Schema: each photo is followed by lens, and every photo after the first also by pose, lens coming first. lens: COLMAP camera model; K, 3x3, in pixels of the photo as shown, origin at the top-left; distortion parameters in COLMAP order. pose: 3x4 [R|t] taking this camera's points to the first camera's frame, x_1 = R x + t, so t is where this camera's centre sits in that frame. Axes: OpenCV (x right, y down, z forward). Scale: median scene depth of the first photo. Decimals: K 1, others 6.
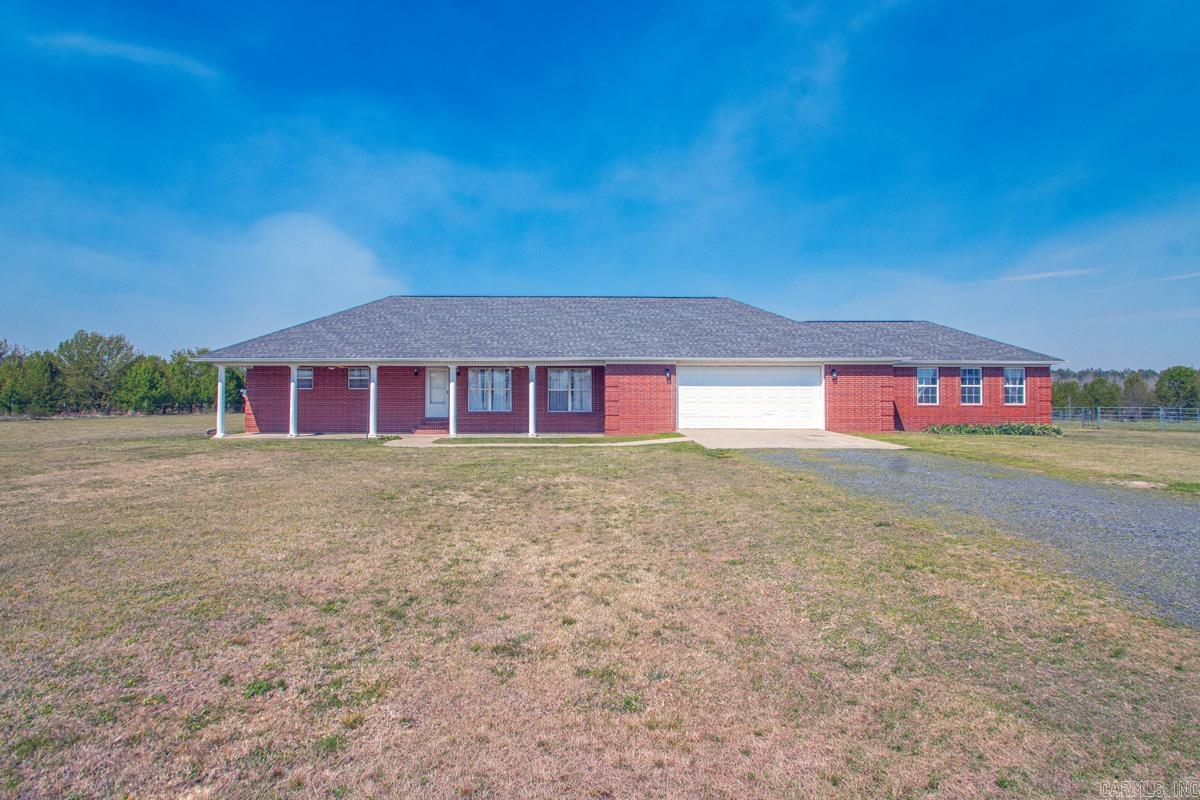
lens RADIAL K [[594.4, 0, 601.4], [0, 594.4, 398.3], [0, 0, 1]] dist [0.001771, 0.000069]
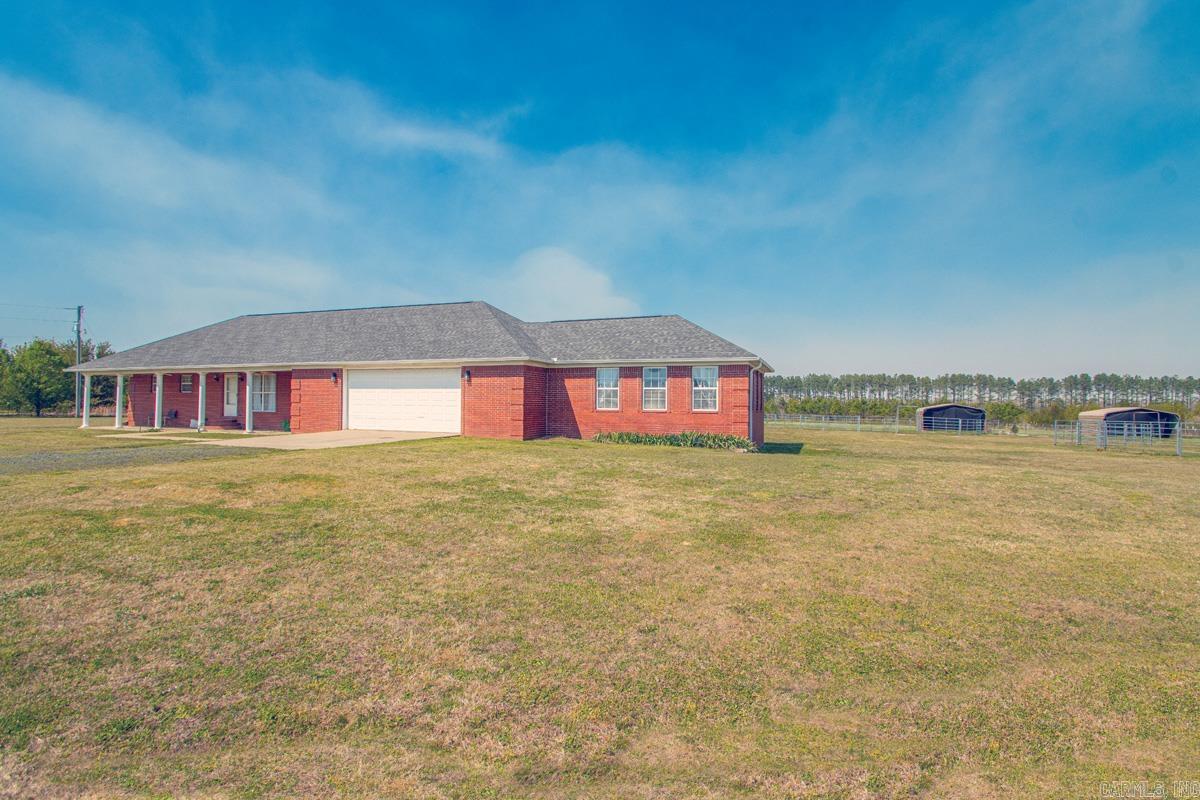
lens RADIAL K [[561.5, 0, 583.5], [0, 561.5, 392.9], [0, 0, 1]] dist [-0.000427, -0.014307]
pose [[0.927858, -0.001087, -0.372932, 0.885437], [-0.007622, 0.999732, -0.021877, 0.004667], [0.372856, 0.023141, 0.927601, 0.230111]]
